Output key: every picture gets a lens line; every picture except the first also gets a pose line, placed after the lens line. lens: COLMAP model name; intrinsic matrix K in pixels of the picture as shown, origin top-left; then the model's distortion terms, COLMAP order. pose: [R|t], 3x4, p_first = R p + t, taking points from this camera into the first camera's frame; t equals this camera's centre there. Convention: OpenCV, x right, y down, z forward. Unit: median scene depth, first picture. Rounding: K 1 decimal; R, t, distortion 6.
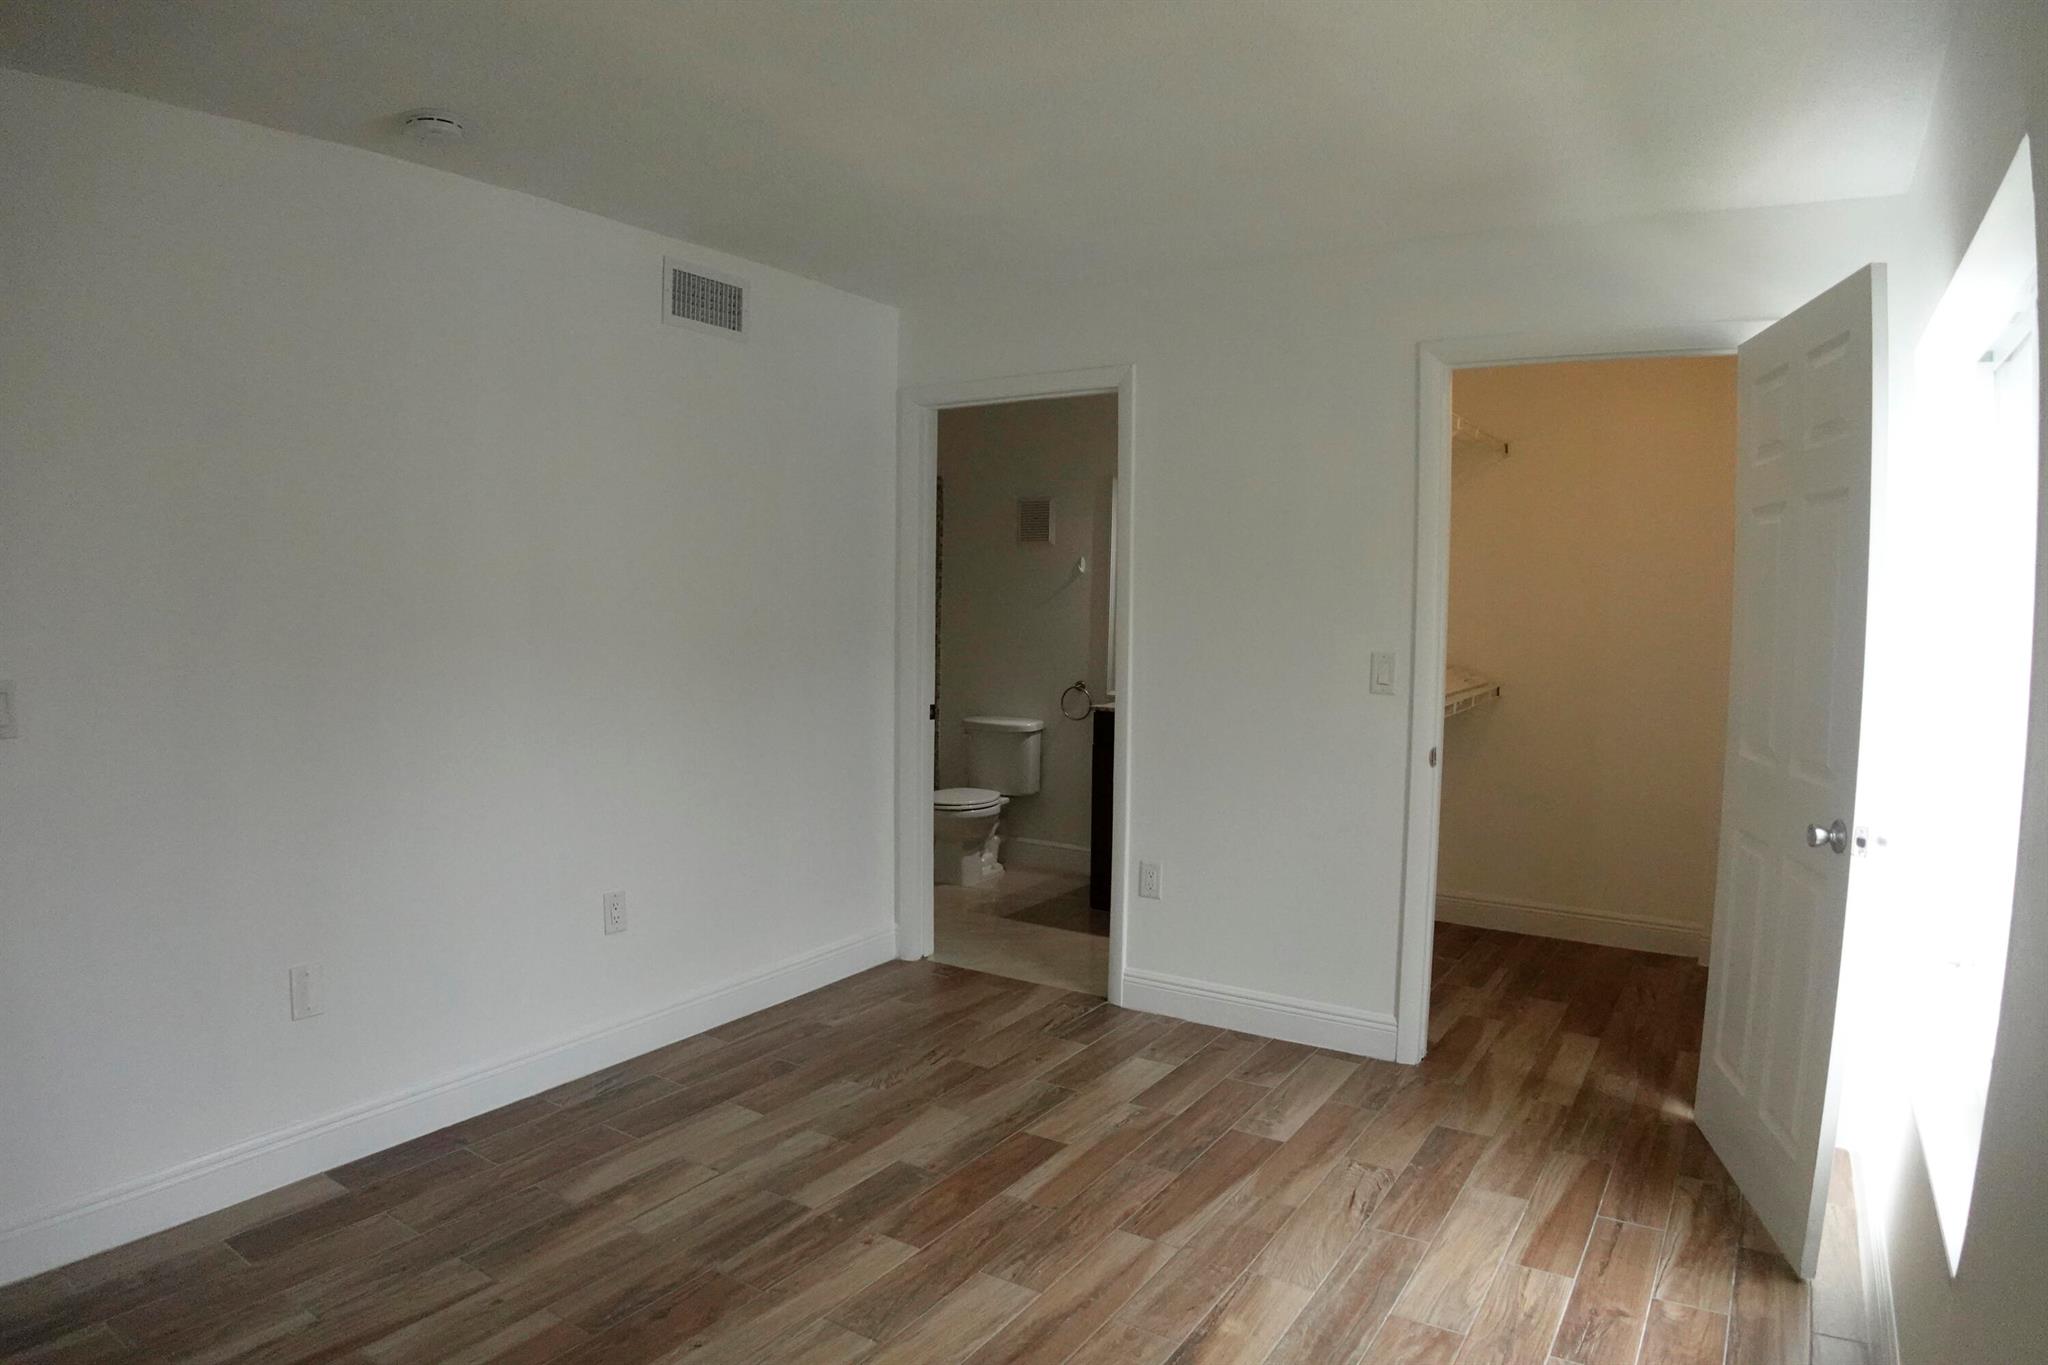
lens RADIAL K [[1214.3, 0, 1022.0], [0, 1214.3, 657.3], [0, 0, 1]] dist [-0.134077, 0.017286]
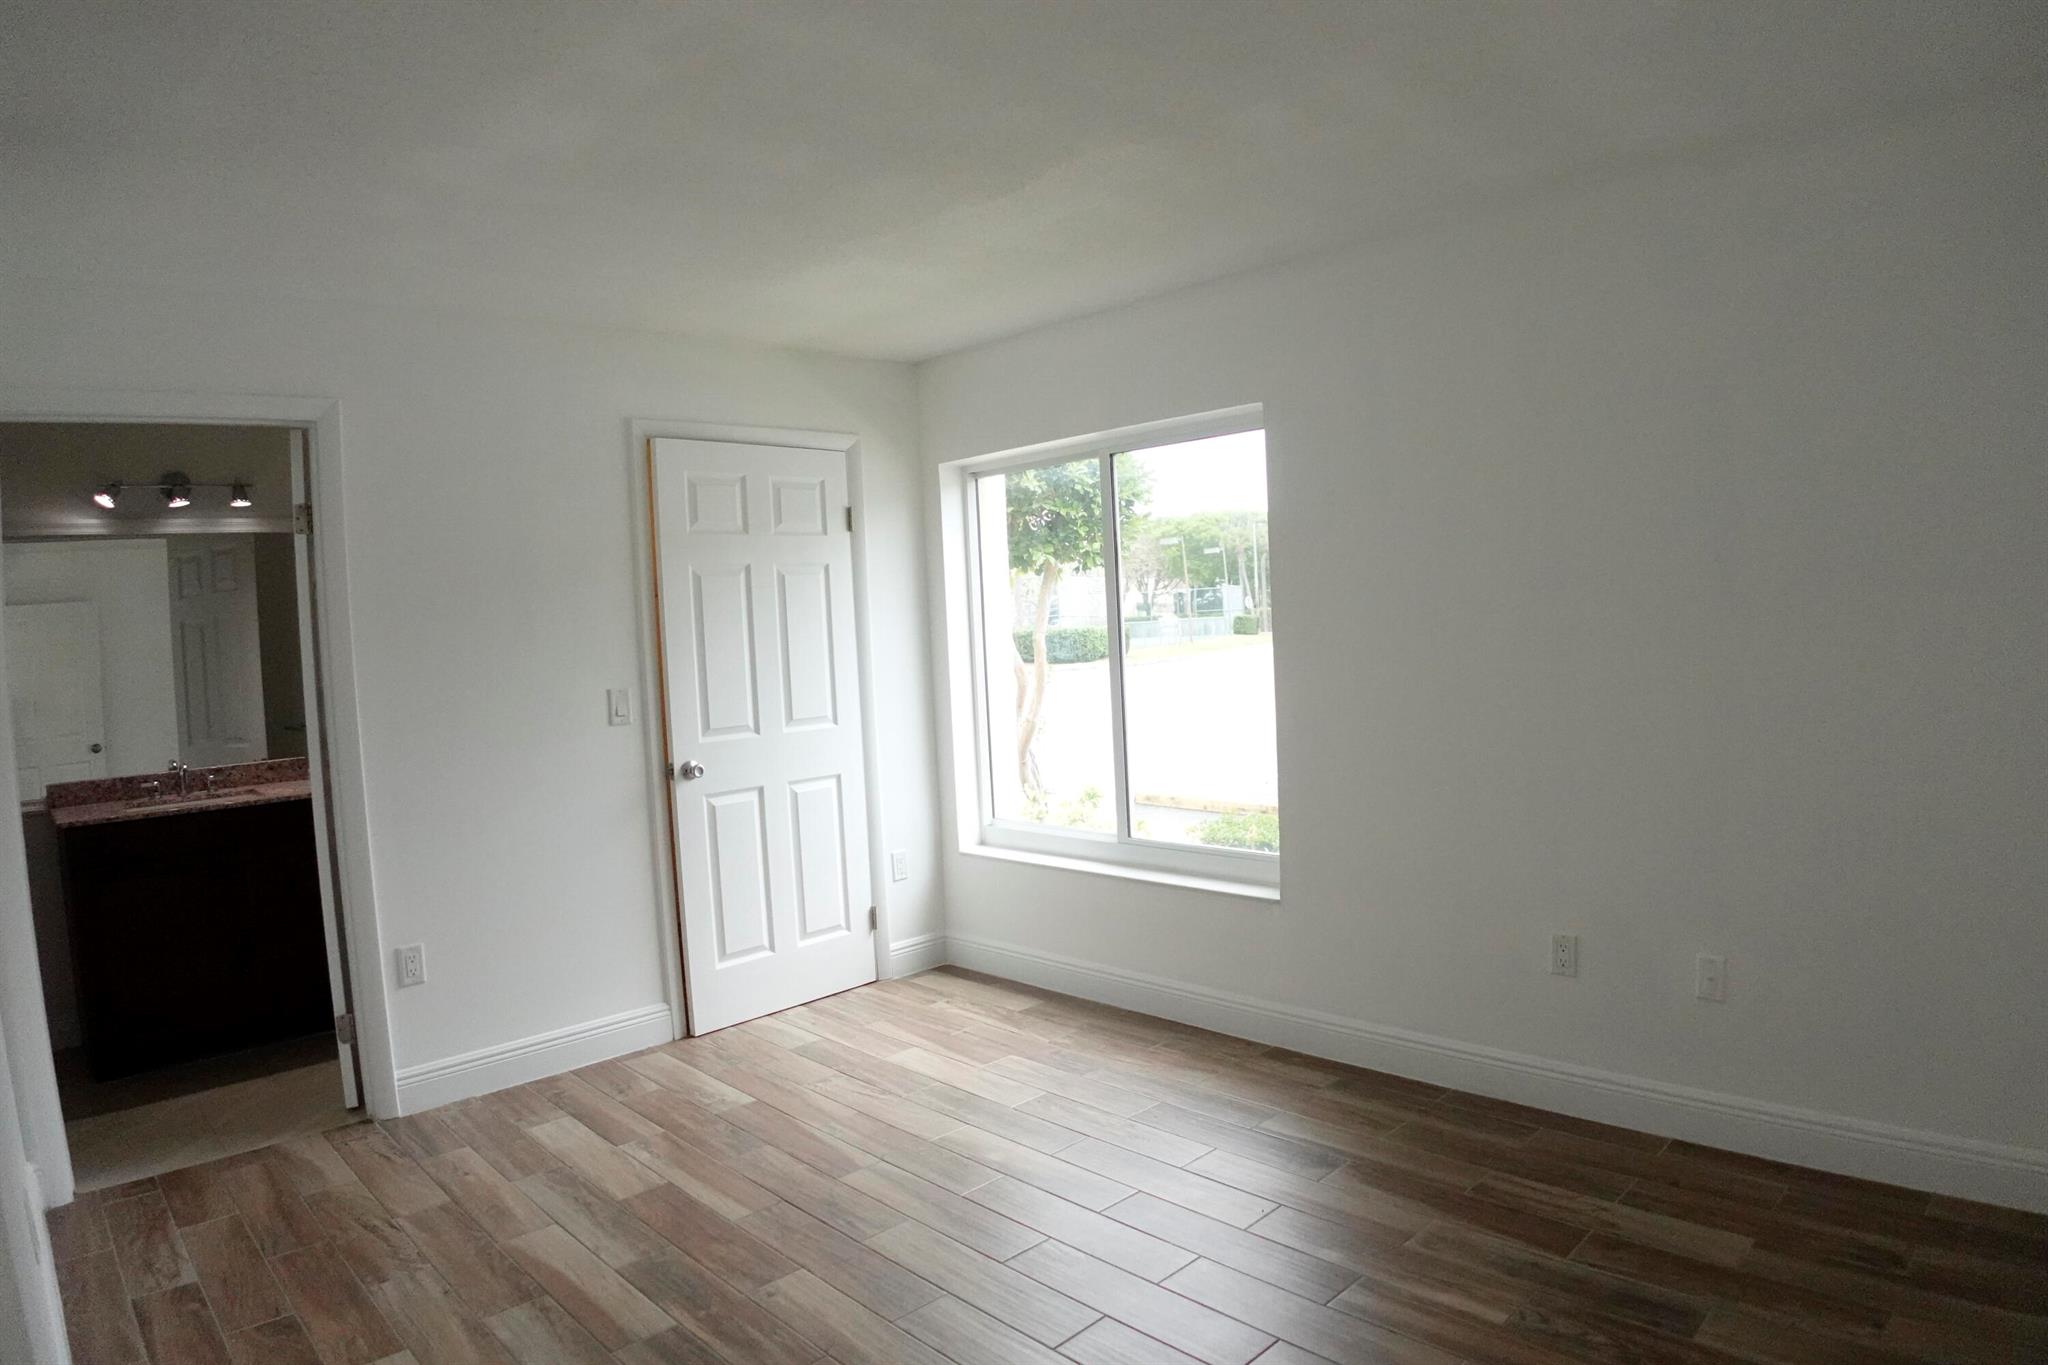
lens RADIAL K [[1214.3, 0, 1022.0], [0, 1214.3, 657.3], [0, 0, 1]] dist [-0.134077, 0.017286]
pose [[0.229902, -0.059423, 0.971398, -0.650296], [0.112727, 0.993042, 0.034068, -0.025702], [-0.966663, 0.101671, 0.235001, 0.337943]]
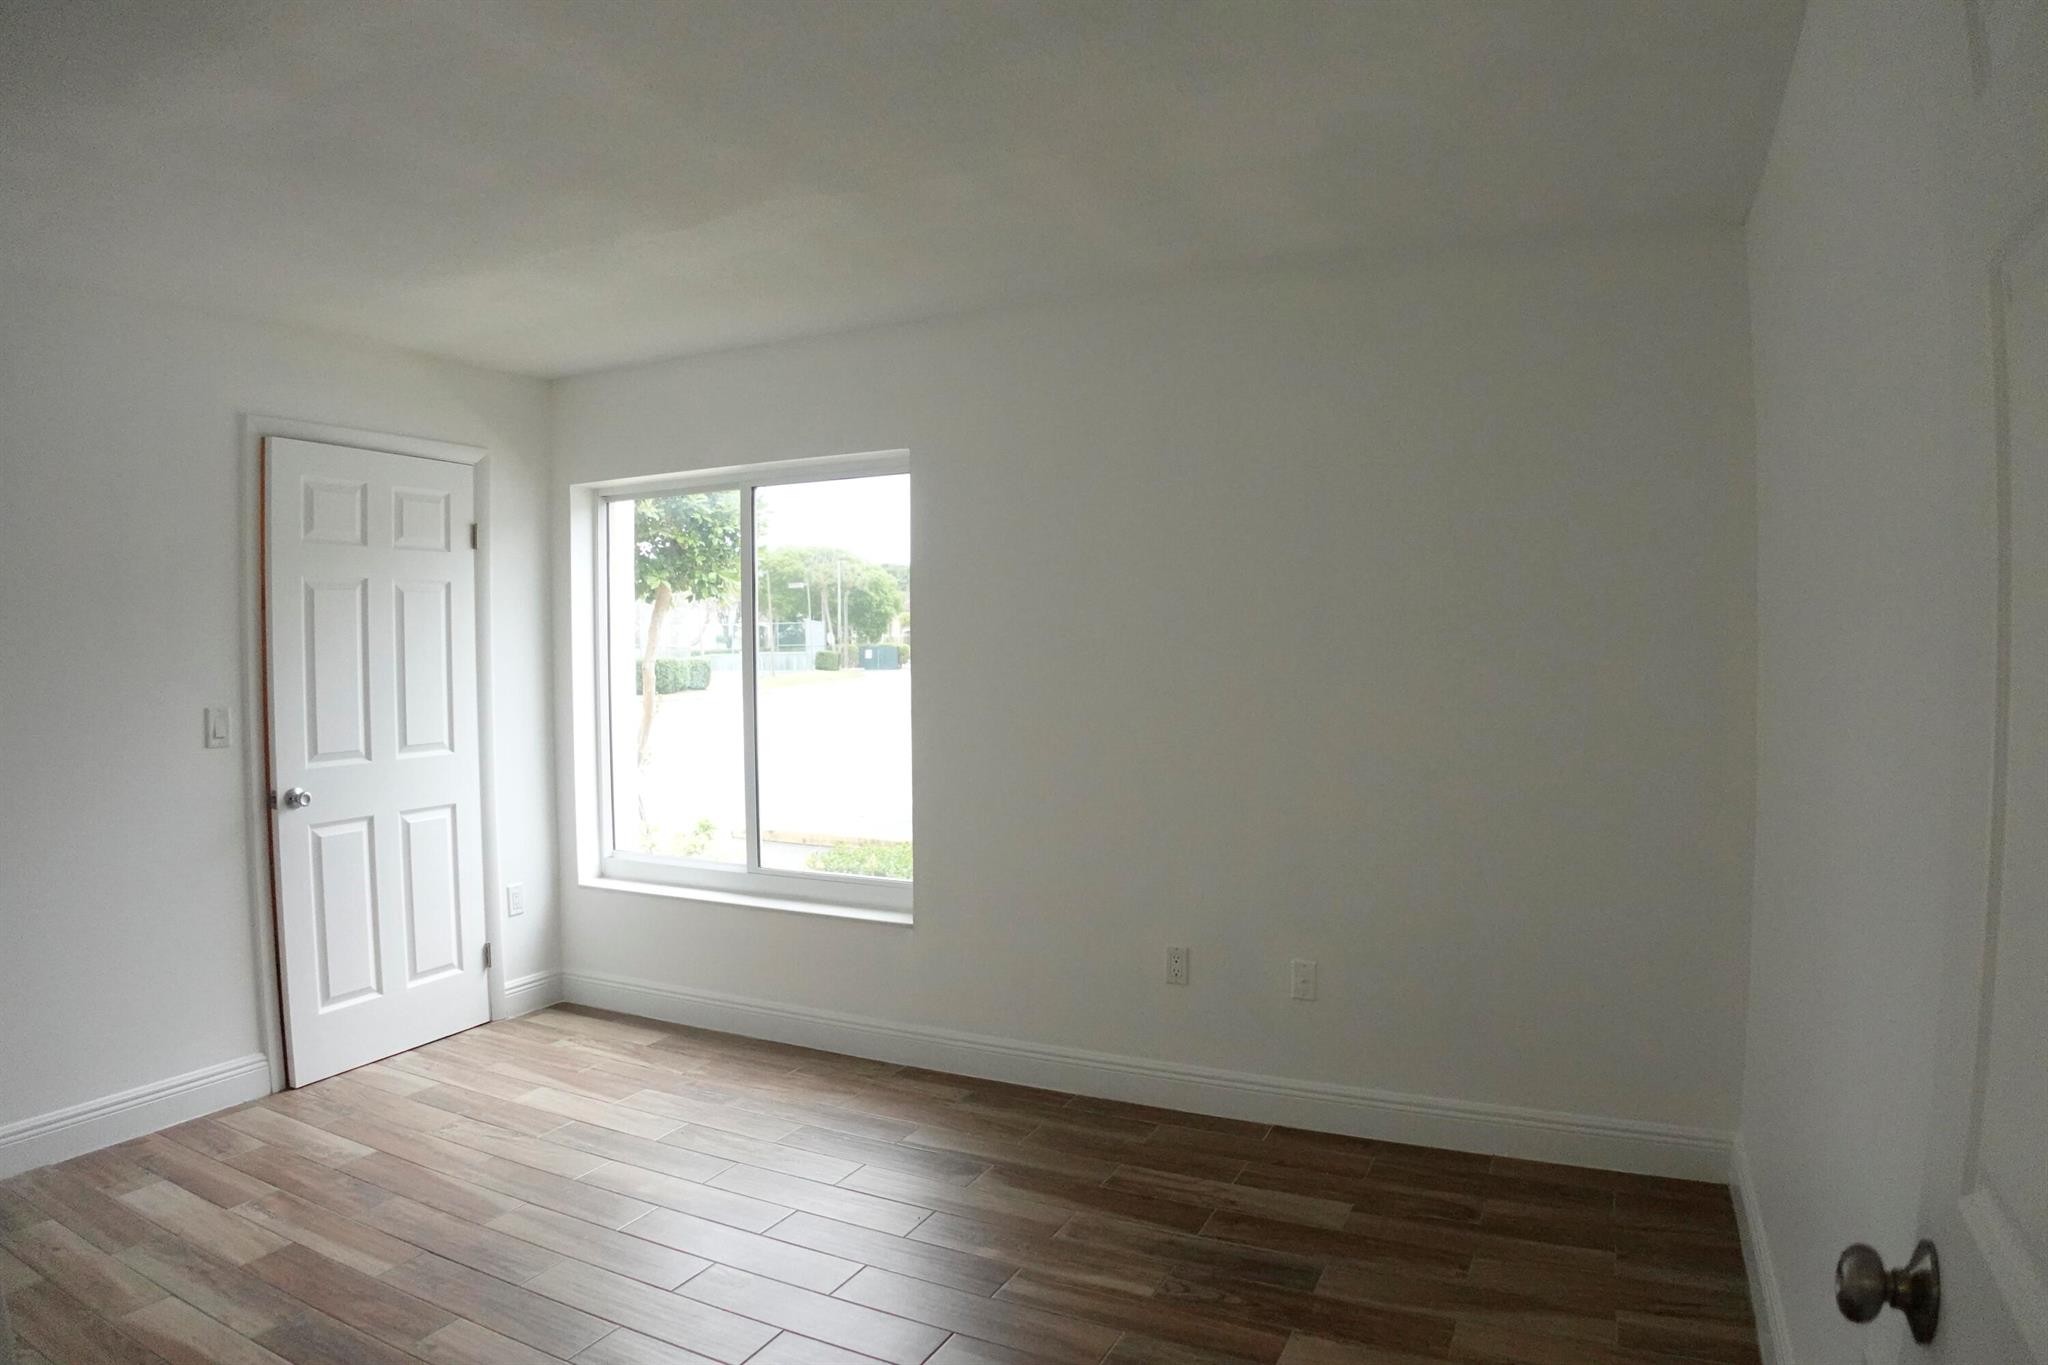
lens RADIAL K [[1214.3, 0, 1022.0], [0, 1214.3, 657.3], [0, 0, 1]] dist [-0.134077, 0.017286]
pose [[-0.112638, -0.029021, 0.993212, -0.686392], [0.072150, 0.996696, 0.037305, -0.030139], [-0.991013, 0.075862, -0.110172, 0.388683]]
